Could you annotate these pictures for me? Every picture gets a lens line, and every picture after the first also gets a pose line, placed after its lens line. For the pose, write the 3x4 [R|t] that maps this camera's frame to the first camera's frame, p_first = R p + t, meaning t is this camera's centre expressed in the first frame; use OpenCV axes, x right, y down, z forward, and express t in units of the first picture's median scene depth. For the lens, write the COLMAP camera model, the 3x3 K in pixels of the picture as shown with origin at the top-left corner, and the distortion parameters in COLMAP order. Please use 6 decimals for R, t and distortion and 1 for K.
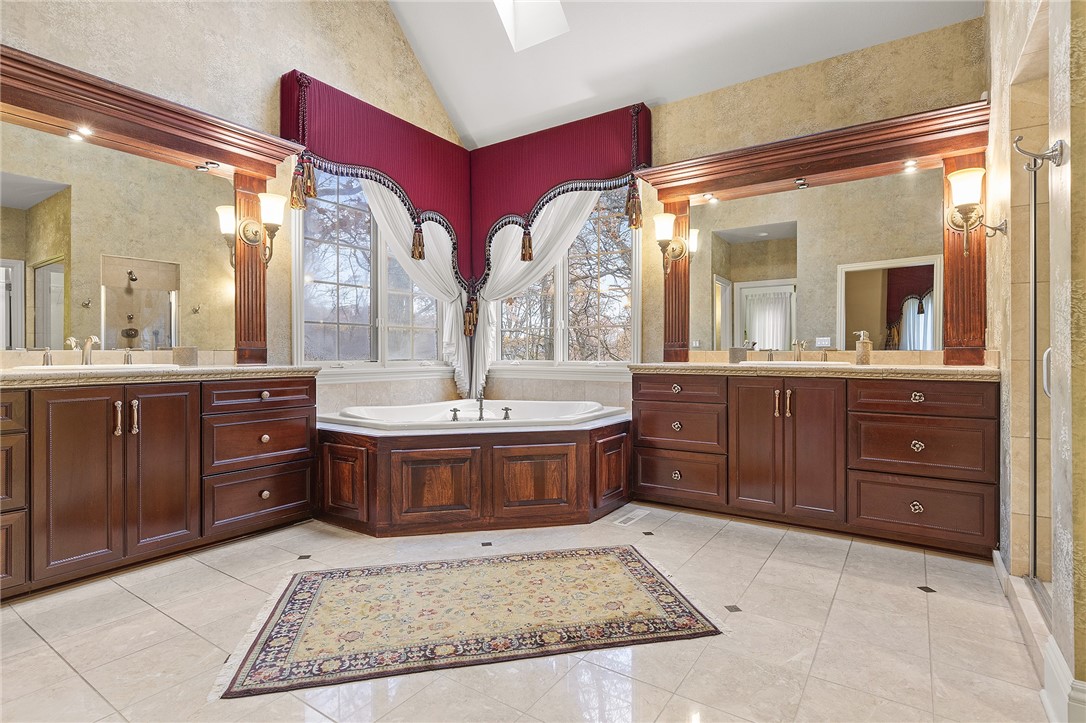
lens RADIAL K [[544.8, 0, 545.4], [0, 544.8, 356.4], [0, 0, 1]] dist [-0.001801, -0.000384]
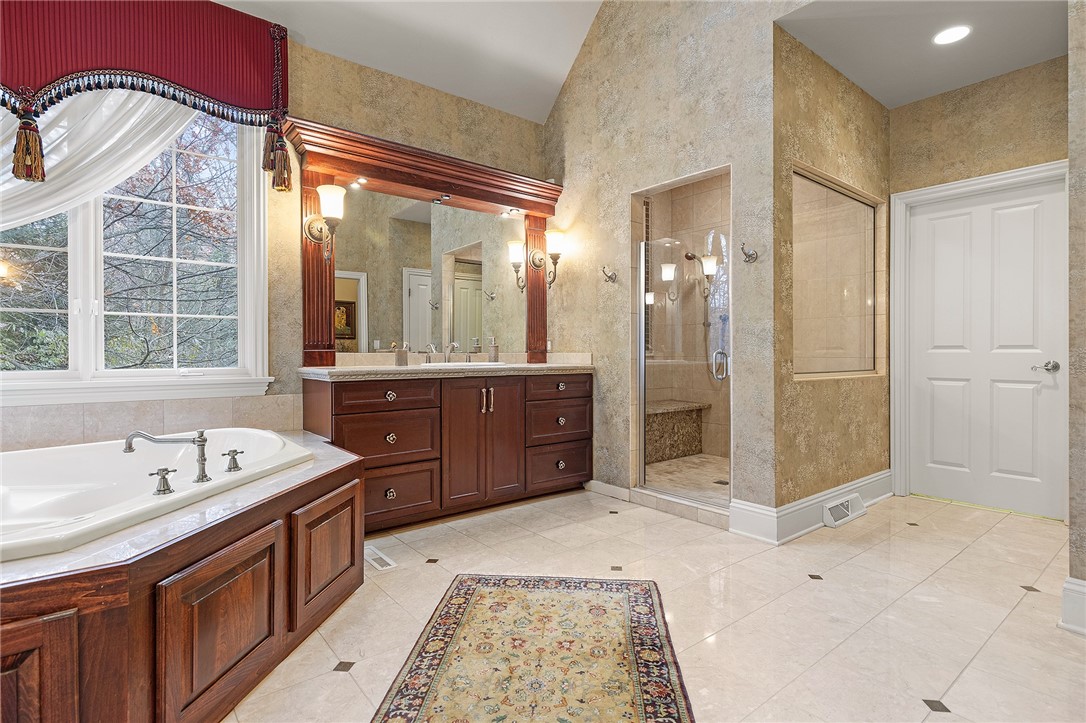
lens RADIAL K [[544.8, 0, 546.2], [0, 544.8, 359.7], [0, 0, 1]] dist [-0.001801, -0.000384]
pose [[0.280736, -0.010551, 0.959727, -0.690008], [0.008680, 0.999927, 0.008454, -0.005871], [-0.959746, 0.005957, 0.280807, 0.661973]]
